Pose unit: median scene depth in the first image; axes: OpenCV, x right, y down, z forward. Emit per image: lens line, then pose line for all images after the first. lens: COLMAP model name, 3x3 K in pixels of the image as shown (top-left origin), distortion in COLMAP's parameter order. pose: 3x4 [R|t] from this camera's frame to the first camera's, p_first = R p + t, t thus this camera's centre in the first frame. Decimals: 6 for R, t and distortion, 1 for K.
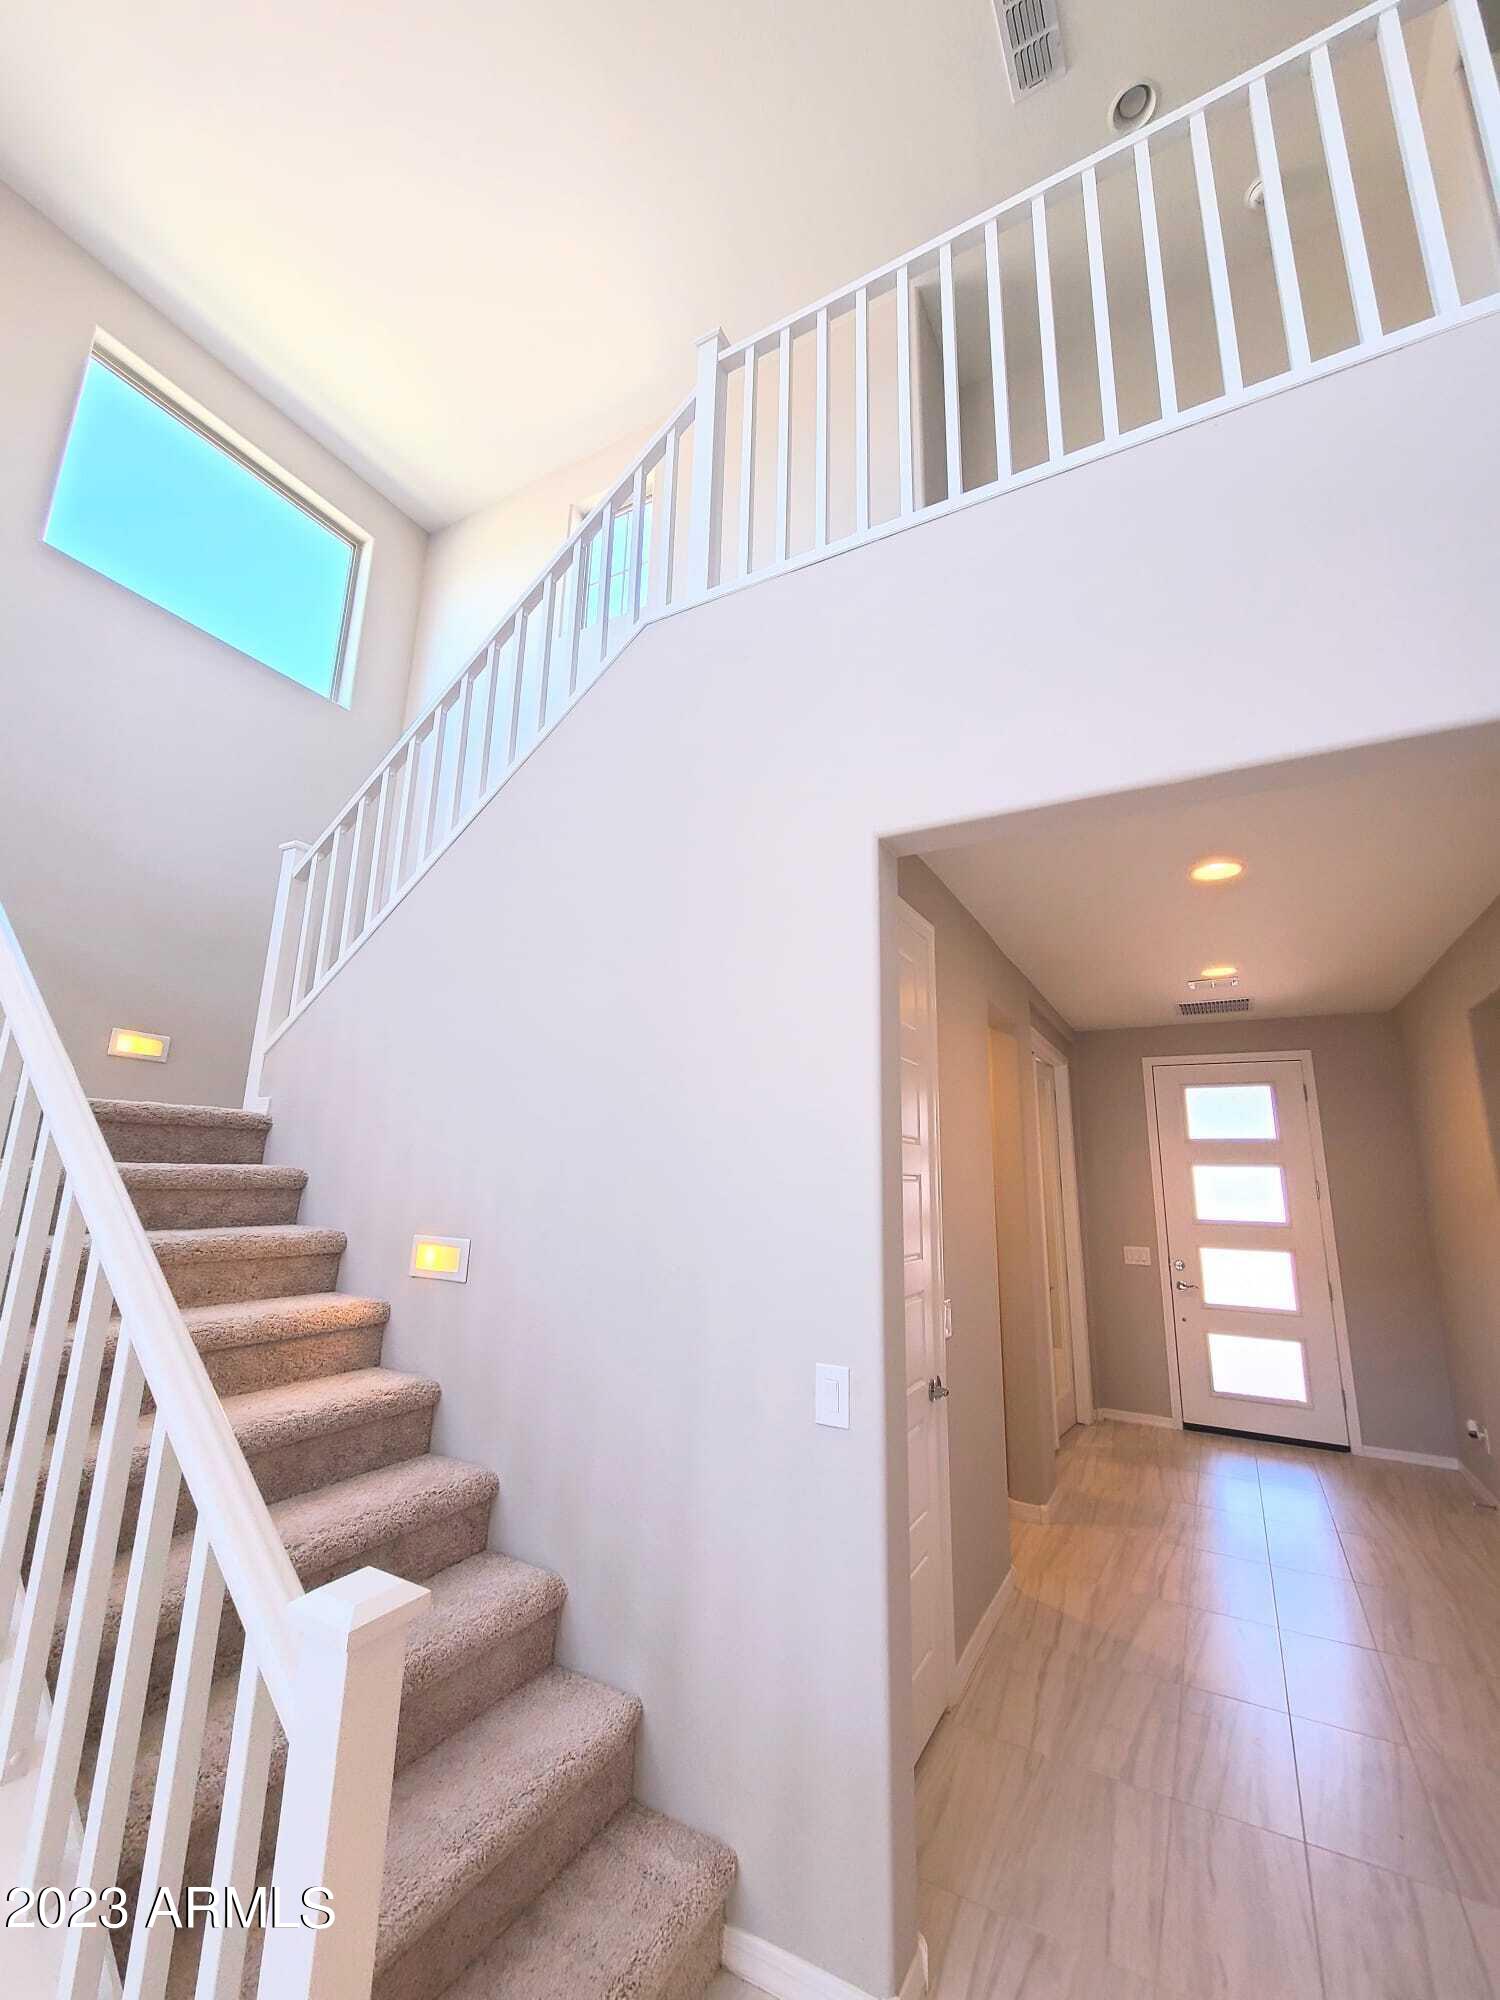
lens RADIAL K [[826.3, 0, 747.6], [0, 826.3, 986.1], [0, 0, 1]] dist [-0.002544, -0.000544]
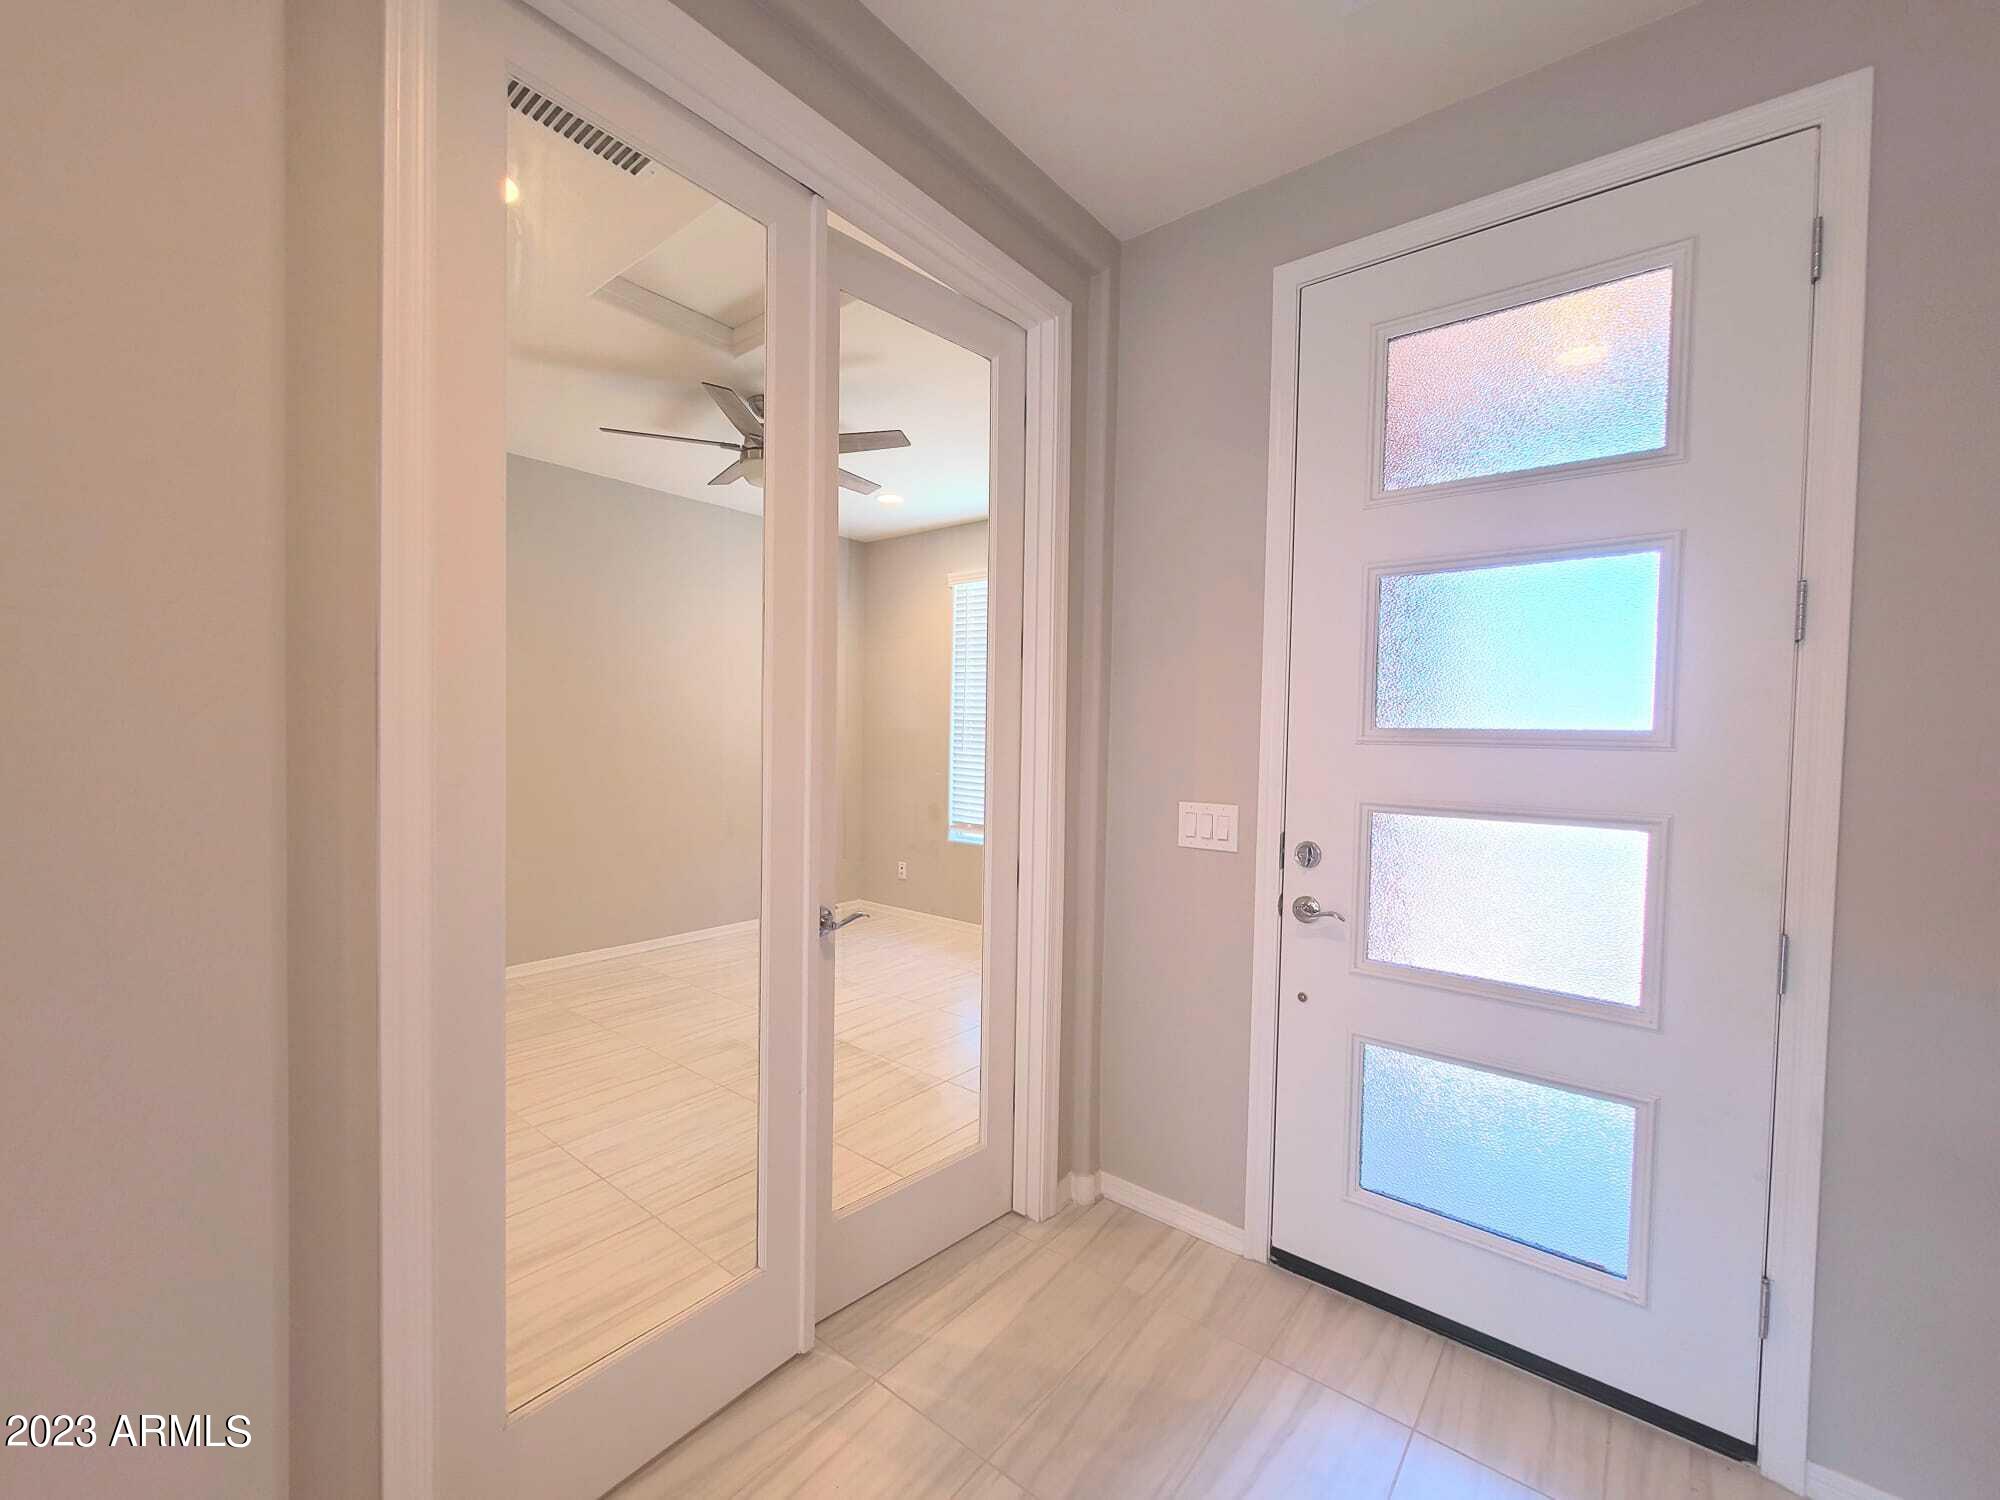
lens RADIAL K [[826.3, 0, 993.8], [0, 826.3, 758.7], [0, 0, 1]] dist [-0.002544, -0.000544]
pose [[0.986380, 0.002708, -0.164461, 0.454213], [0.039179, 0.967218, 0.250908, 0.207105], [0.159749, -0.253934, 0.953938, 0.659605]]
